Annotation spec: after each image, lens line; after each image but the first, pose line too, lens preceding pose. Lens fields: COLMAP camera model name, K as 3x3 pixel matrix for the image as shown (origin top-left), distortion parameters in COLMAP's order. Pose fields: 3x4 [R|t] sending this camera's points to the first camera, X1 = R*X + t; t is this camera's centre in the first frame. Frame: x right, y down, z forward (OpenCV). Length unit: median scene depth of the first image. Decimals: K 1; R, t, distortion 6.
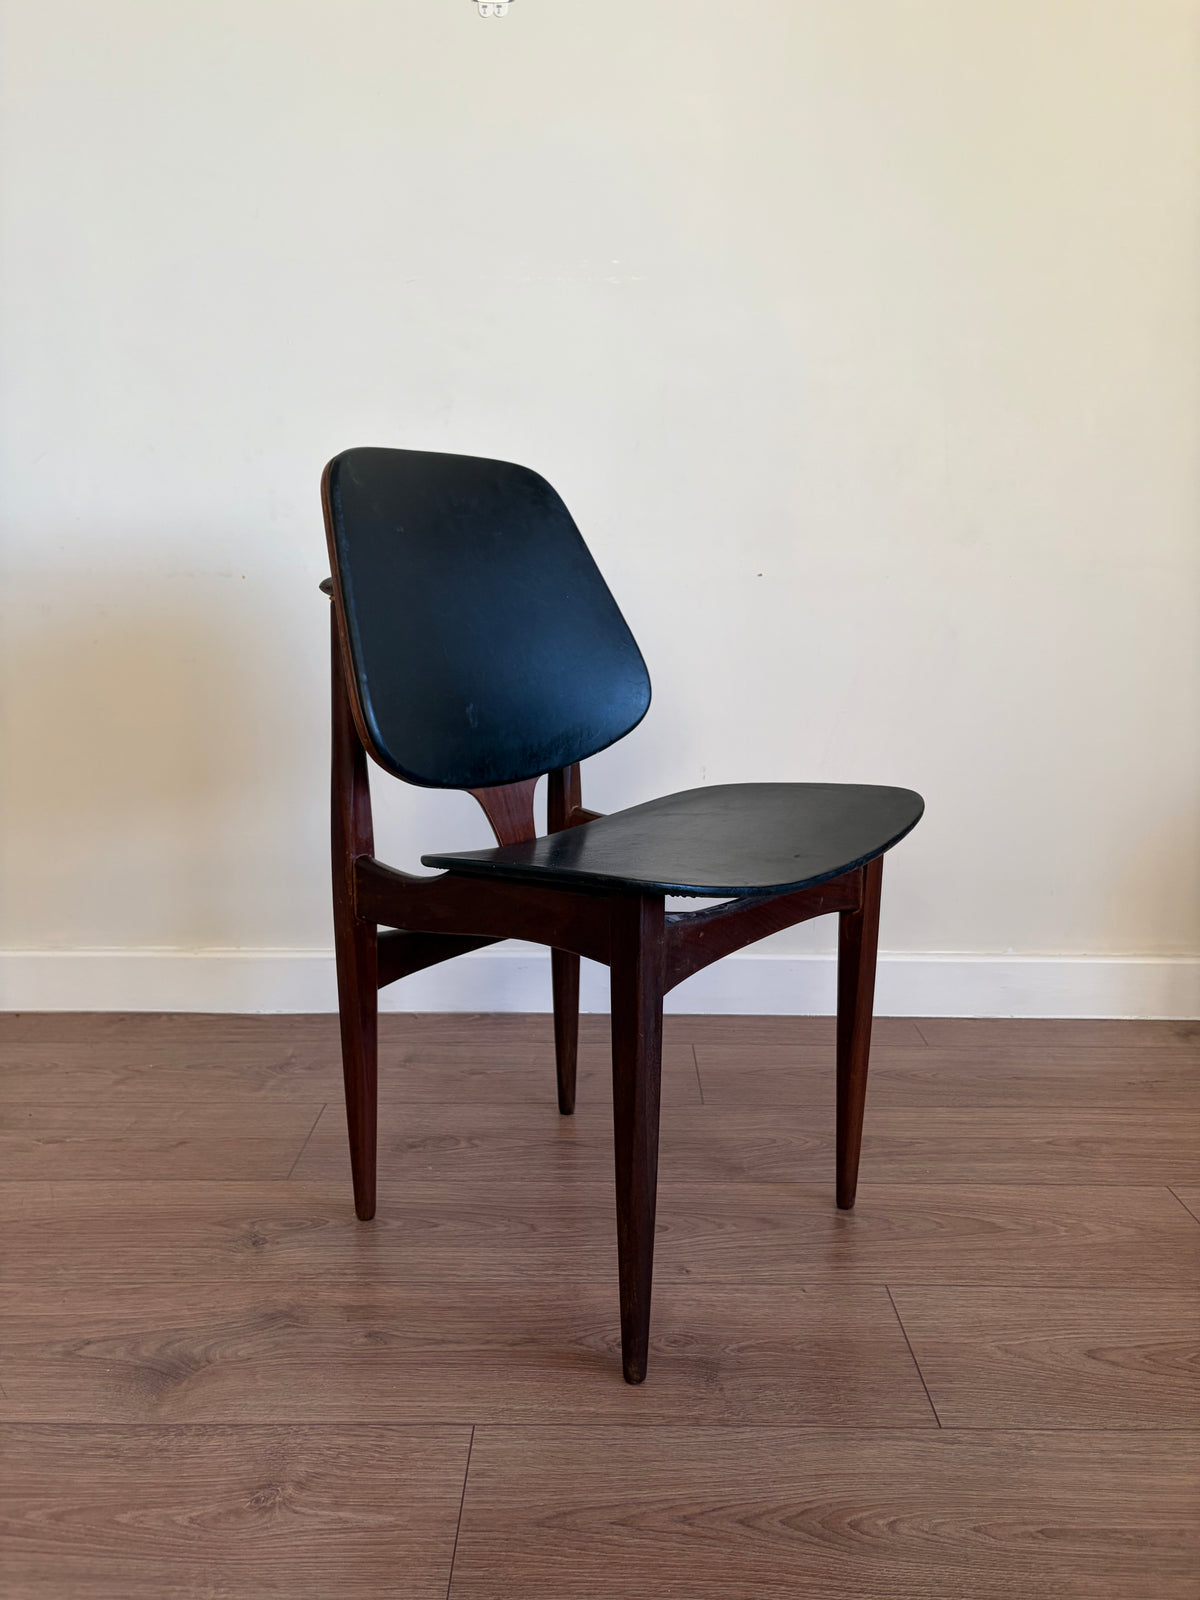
lens RADIAL K [[1216.5, 0, 606.0], [0, 1216.5, 801.3], [0, 0, 1]] dist [0.075260, -0.084485]
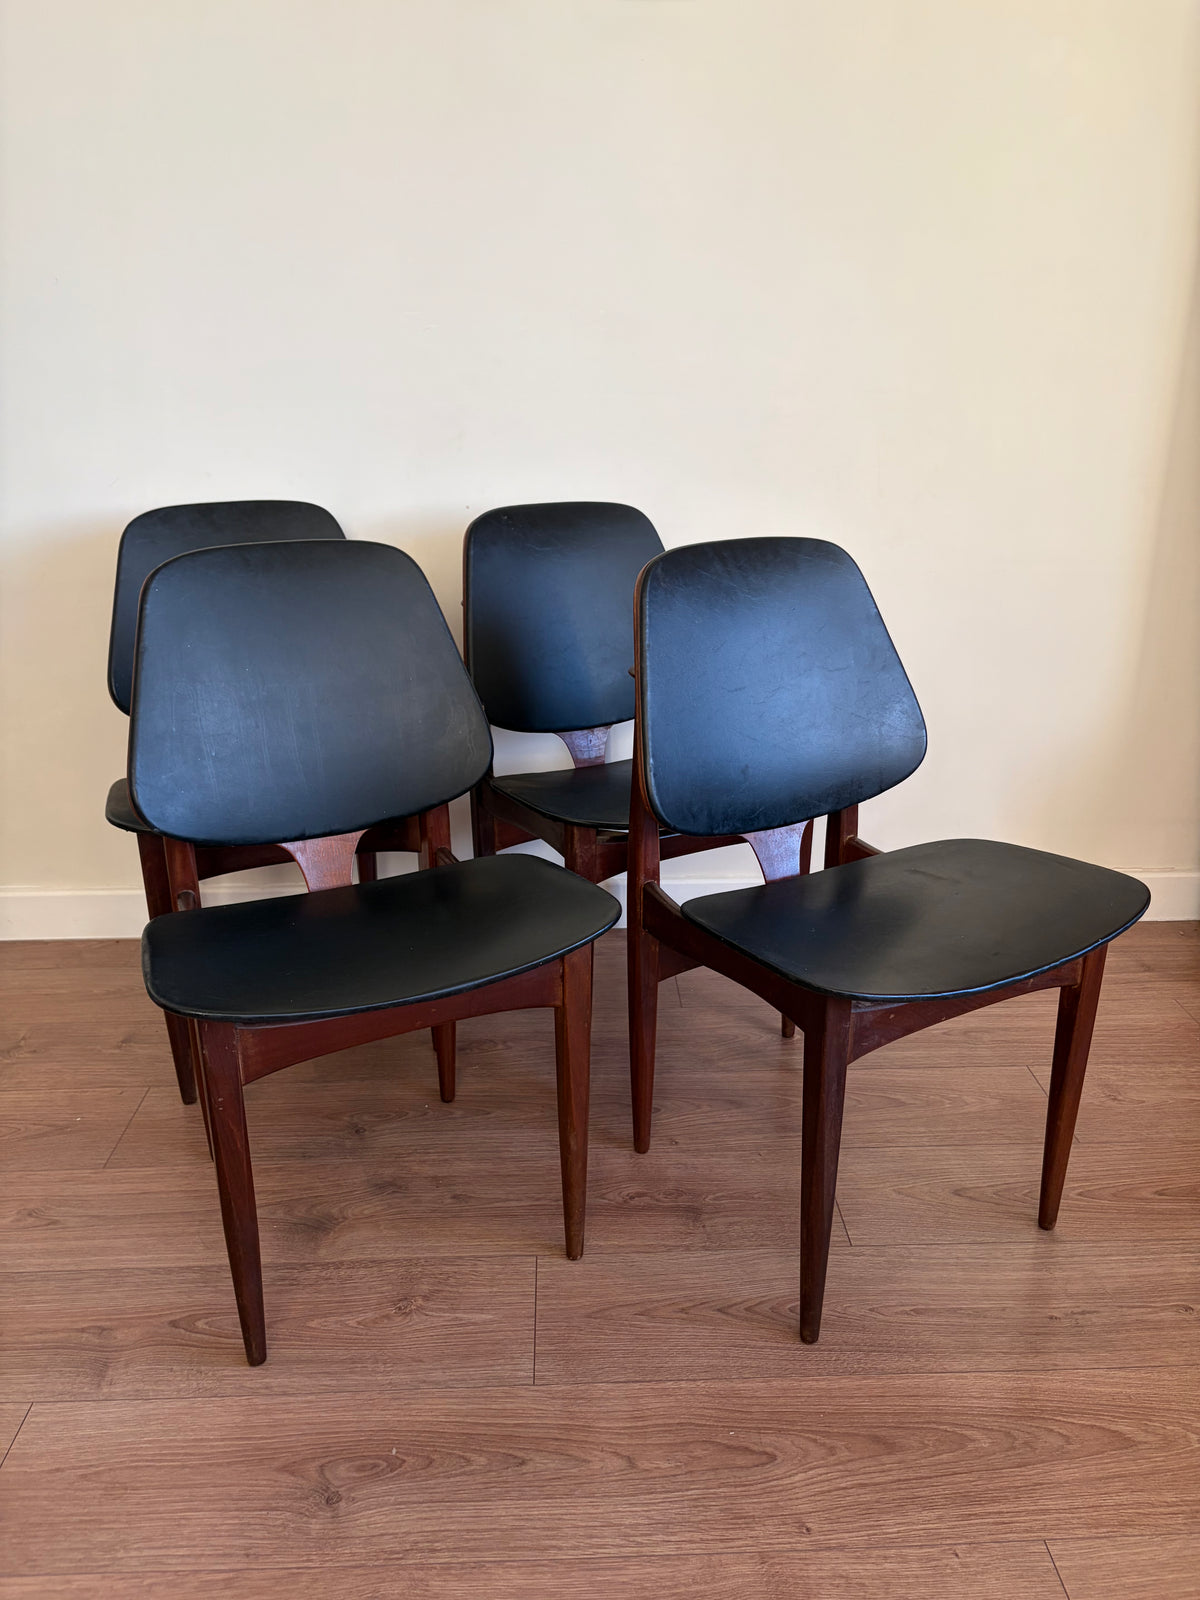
lens RADIAL K [[1216.5, 0, 608.8], [0, 1216.5, 810.5], [0, 0, 1]] dist [0.075260, -0.084485]
pose [[0.999088, -0.020726, 0.037331, -0.059420], [0.015121, 0.989372, 0.144621, -0.209969], [-0.039932, -0.143925, 0.988783, -0.341971]]
